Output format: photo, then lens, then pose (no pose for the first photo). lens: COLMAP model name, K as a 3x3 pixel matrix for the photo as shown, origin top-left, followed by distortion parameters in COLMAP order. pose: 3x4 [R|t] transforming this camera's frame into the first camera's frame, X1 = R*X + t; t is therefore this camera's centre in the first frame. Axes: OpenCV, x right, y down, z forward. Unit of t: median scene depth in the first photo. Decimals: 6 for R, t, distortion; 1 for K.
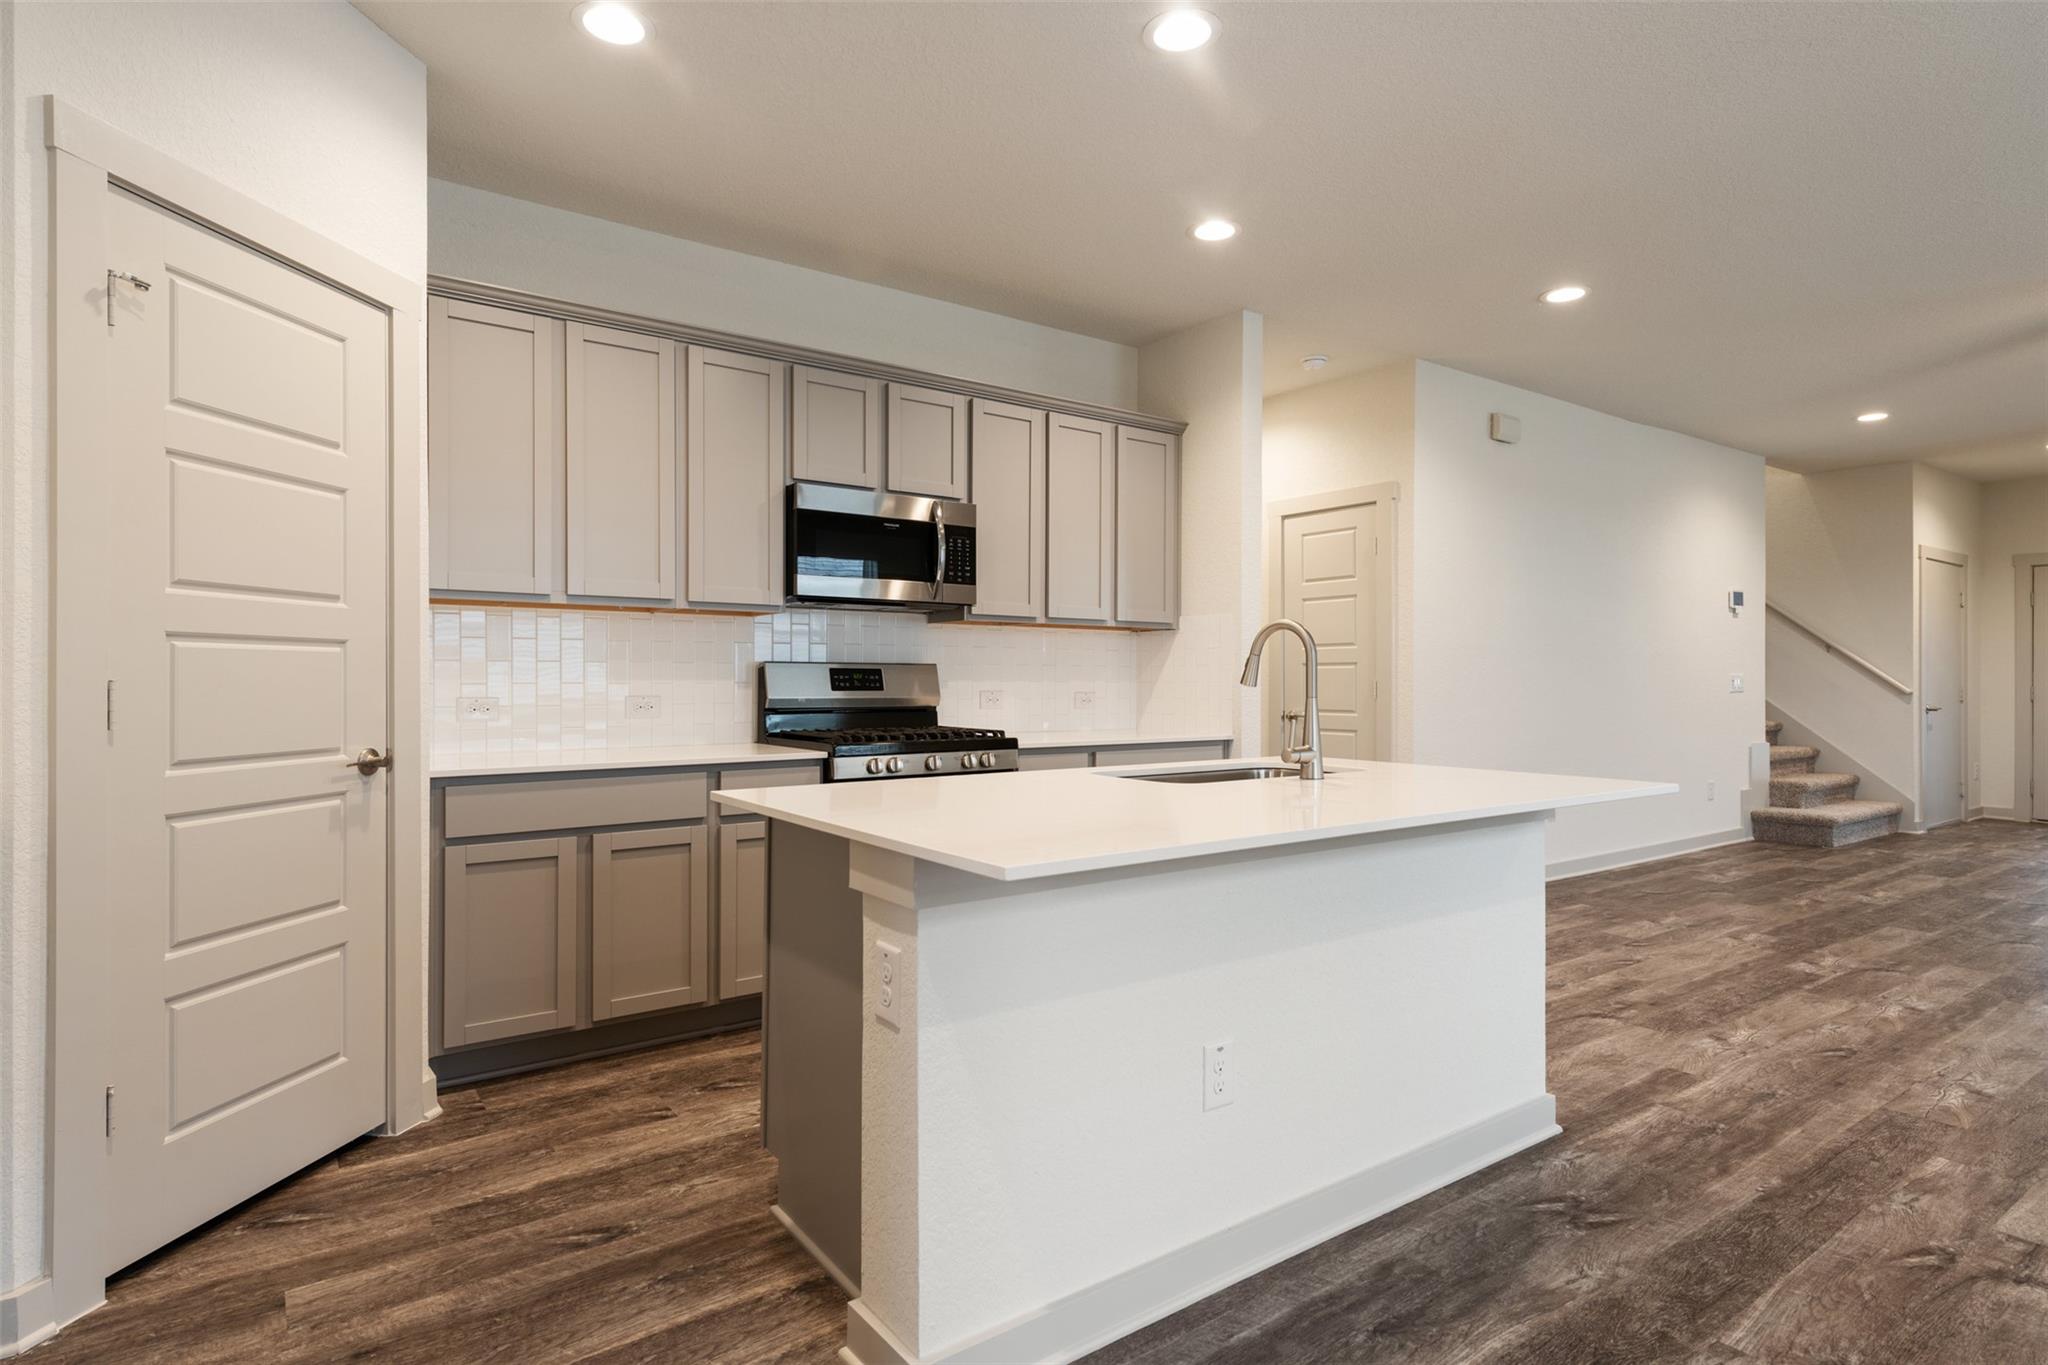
lens RADIAL K [[1071.5, 0, 1020.0], [0, 1071.5, 677.8], [0, 0, 1]] dist [0.000103, -0.000293]
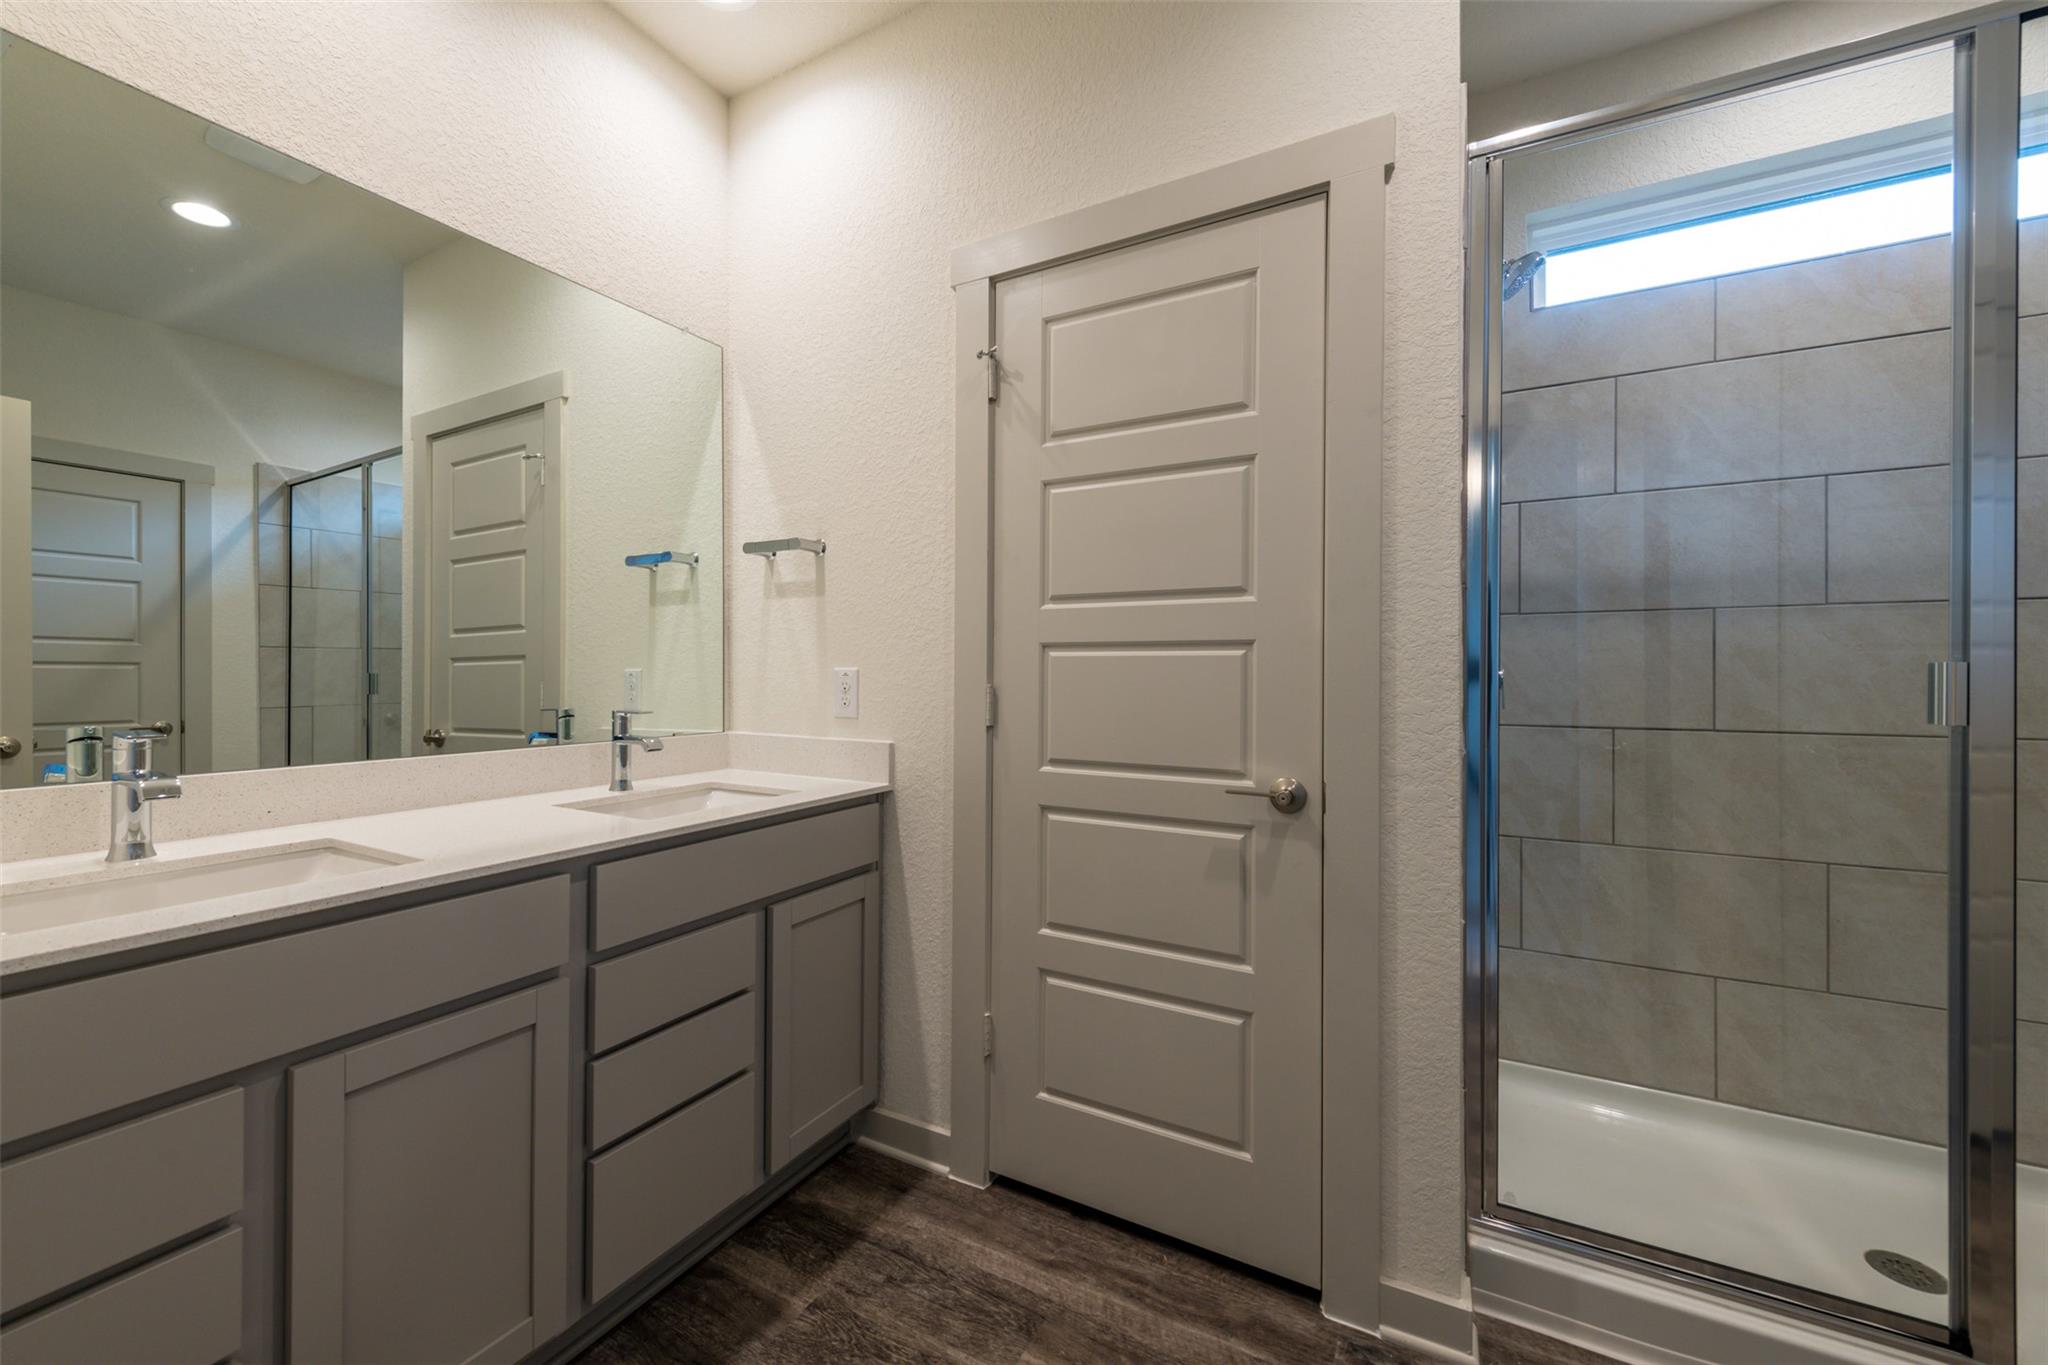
lens RADIAL K [[789.8, 0, 1031.6], [0, 789.8, 677.5], [0, 0, 1]] dist [0.015373, 0.000018]
pose [[-0.332152, -0.002819, -0.943221, -0.004844], [-0.007885, 0.999969, -0.000212, -0.005647], [0.943193, 0.007367, -0.332164, 0.997768]]
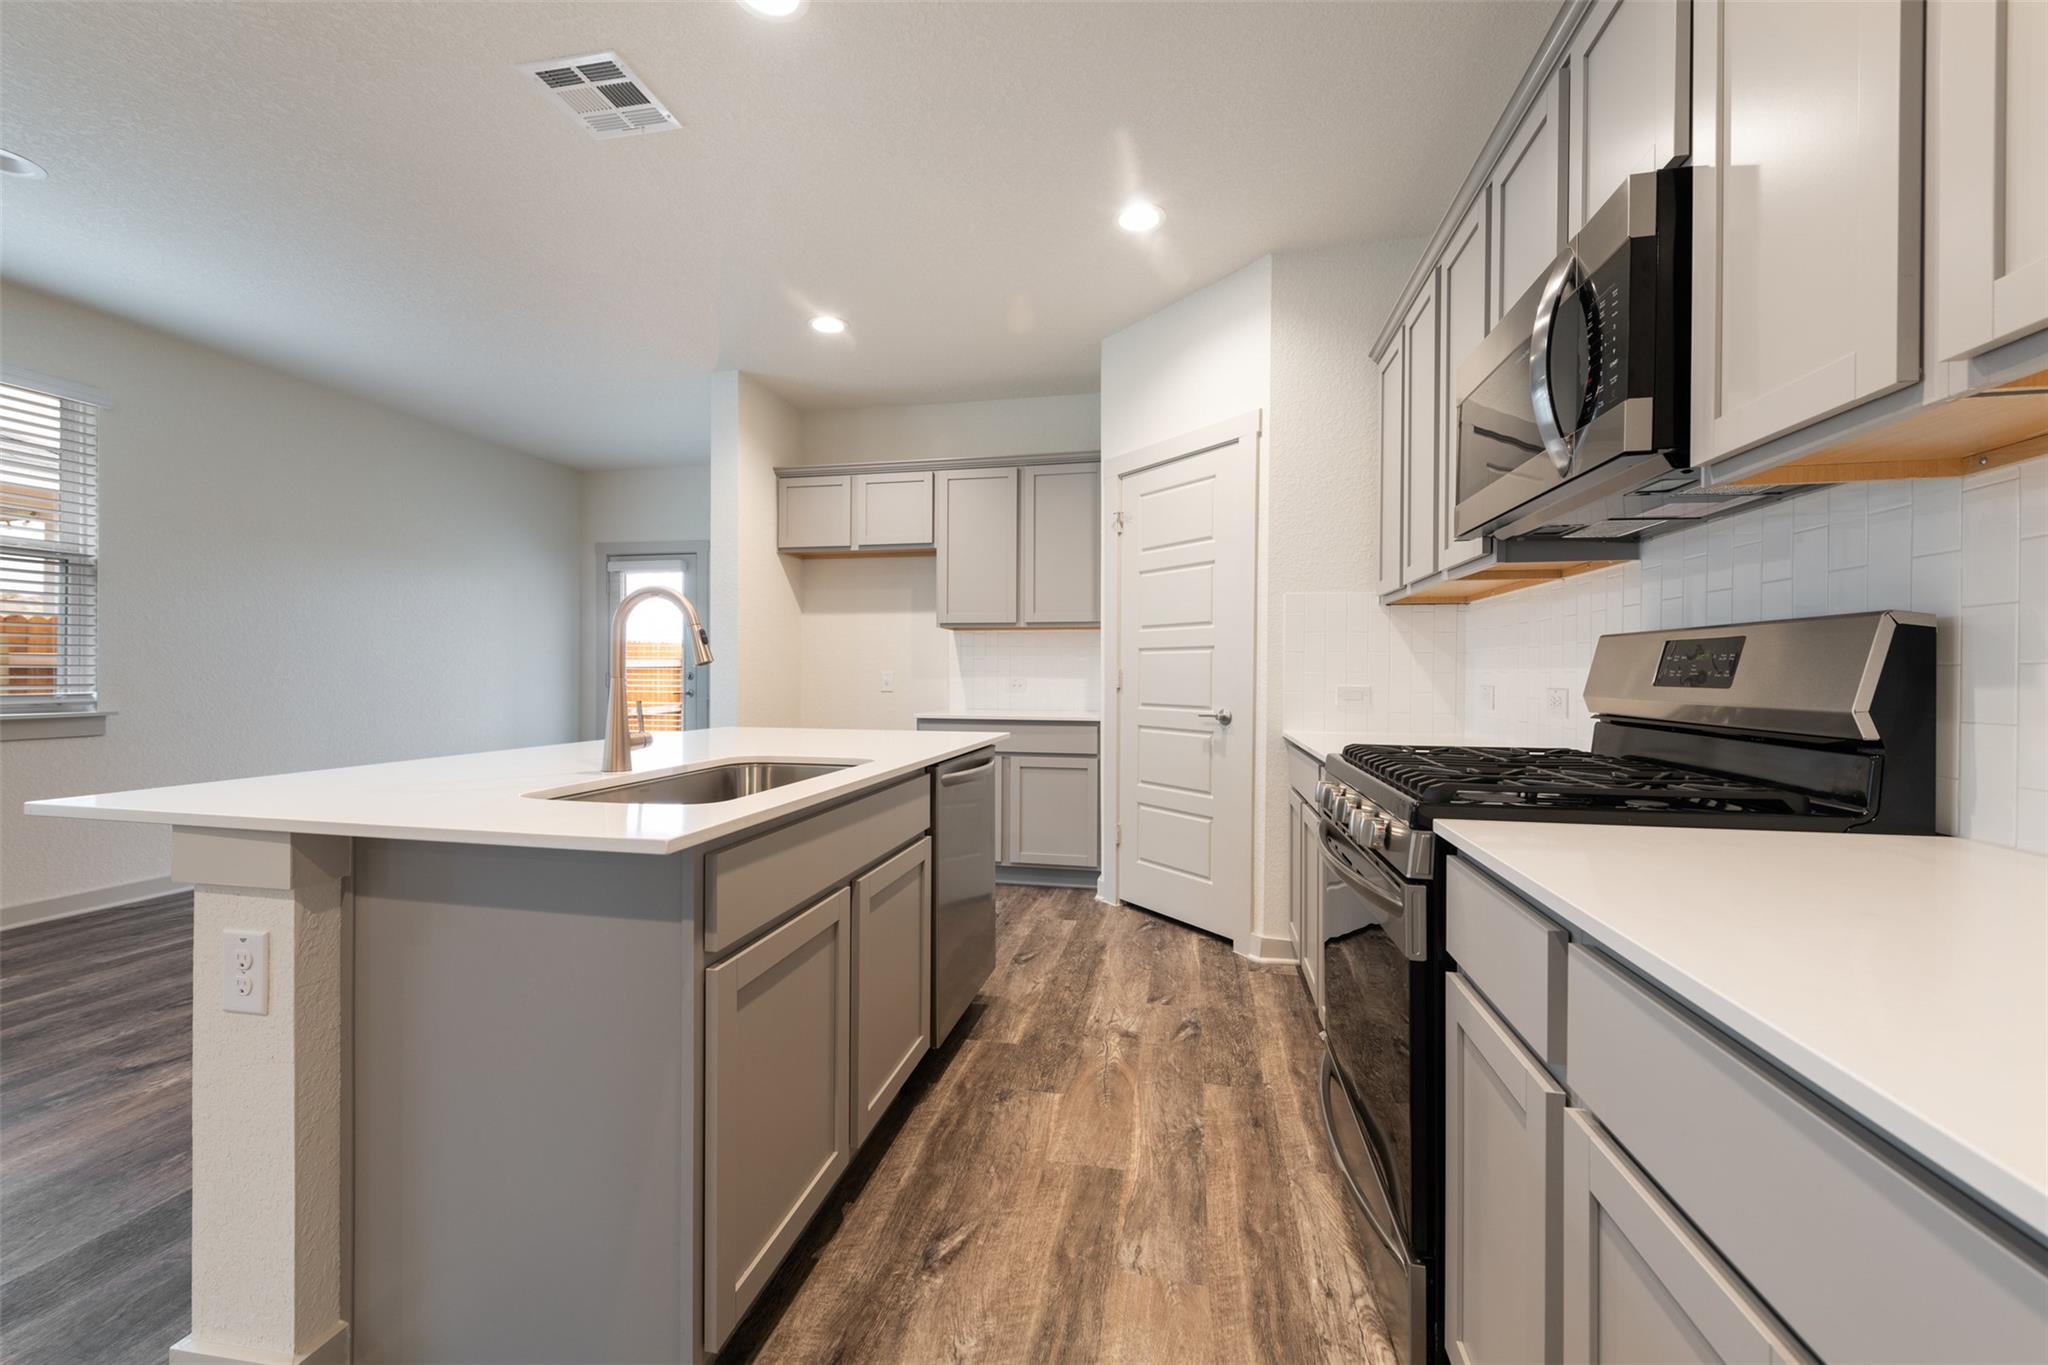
lens RADIAL K [[789.8, 0, 1031.6], [0, 789.8, 677.5], [0, 0, 1]] dist [0.015373, 0.000018]
pose [[-0.730935, -0.004631, -0.682432, 0.456990], [-0.008267, 0.999964, 0.002068, 0.015457], [0.682397, 0.007153, -0.730946, 1.670904]]
